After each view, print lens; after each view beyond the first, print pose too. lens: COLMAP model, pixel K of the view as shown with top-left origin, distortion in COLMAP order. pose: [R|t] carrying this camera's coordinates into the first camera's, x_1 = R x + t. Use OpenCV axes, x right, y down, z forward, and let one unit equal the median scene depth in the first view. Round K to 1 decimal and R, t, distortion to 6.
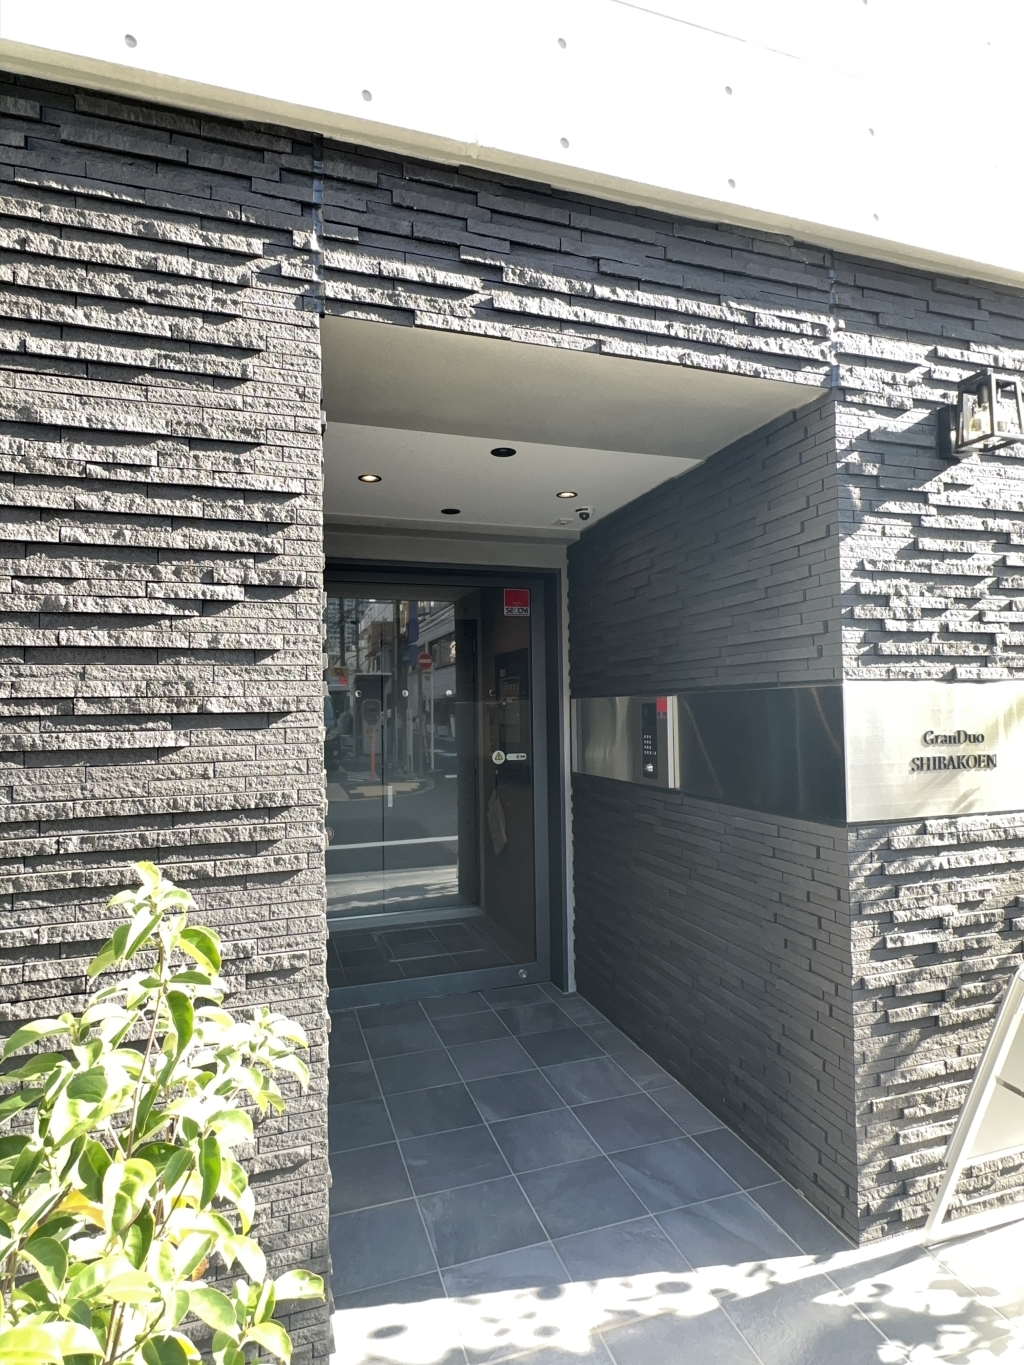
lens RADIAL K [[758.6, 0, 512.0], [0, 758.6, 682.5], [0, 0, 1]] dist [0.000802, 0.000048]
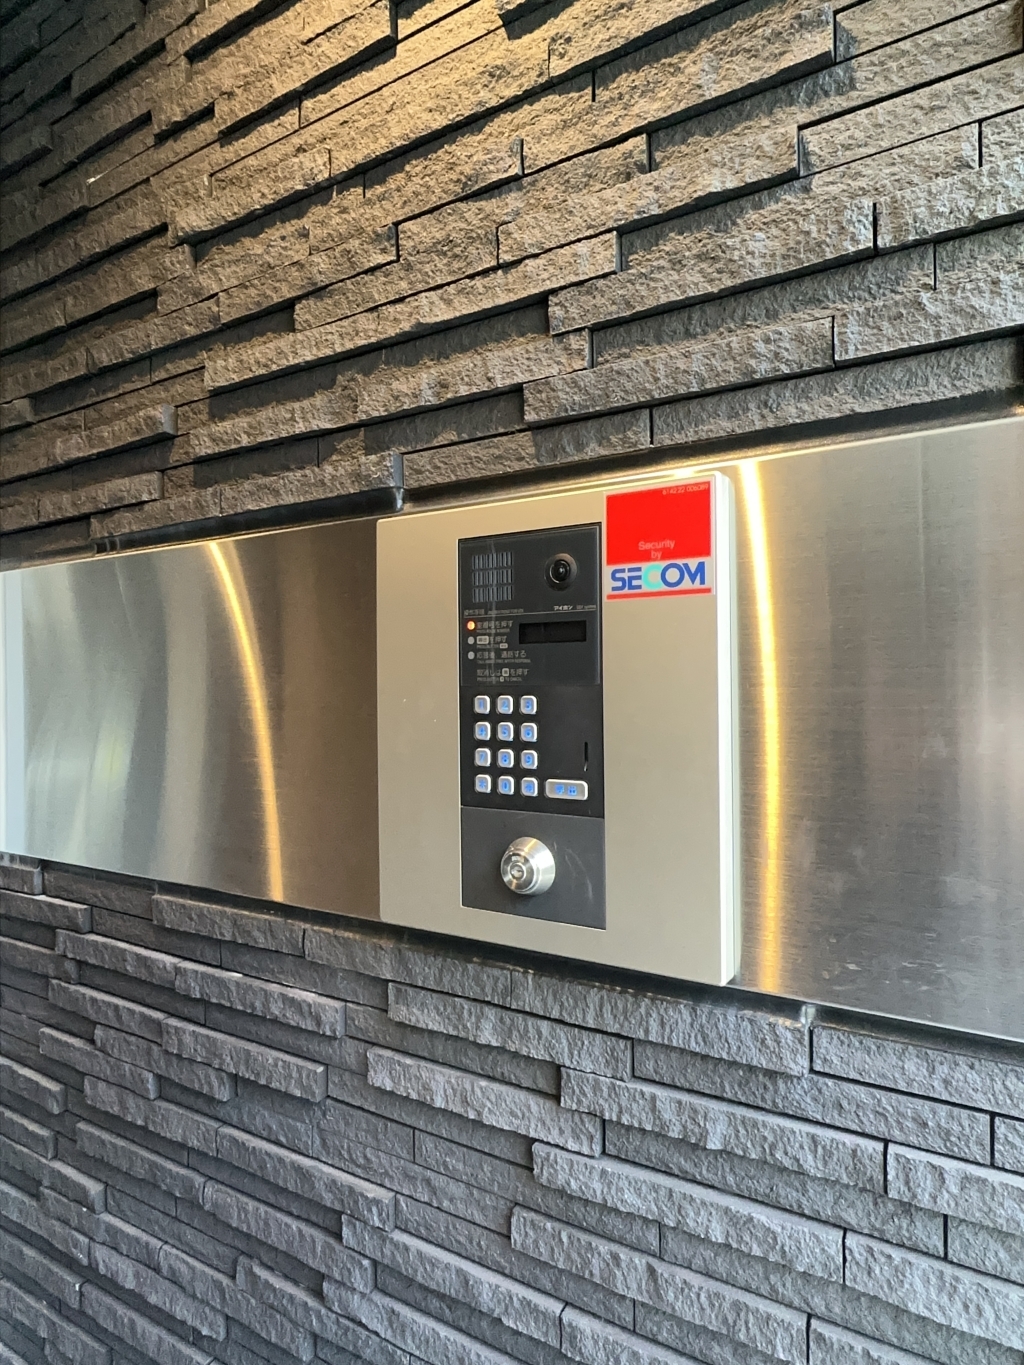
lens RADIAL K [[758.6, 0, 512.0], [0, 758.6, 682.5], [0, 0, 1]] dist [0.000802, 0.000048]
pose [[0.745195, 0.001827, 0.666844, 0.059063], [-0.016482, 0.999741, 0.015681, 0.075757], [-0.666643, -0.022676, 0.745032, 1.037964]]
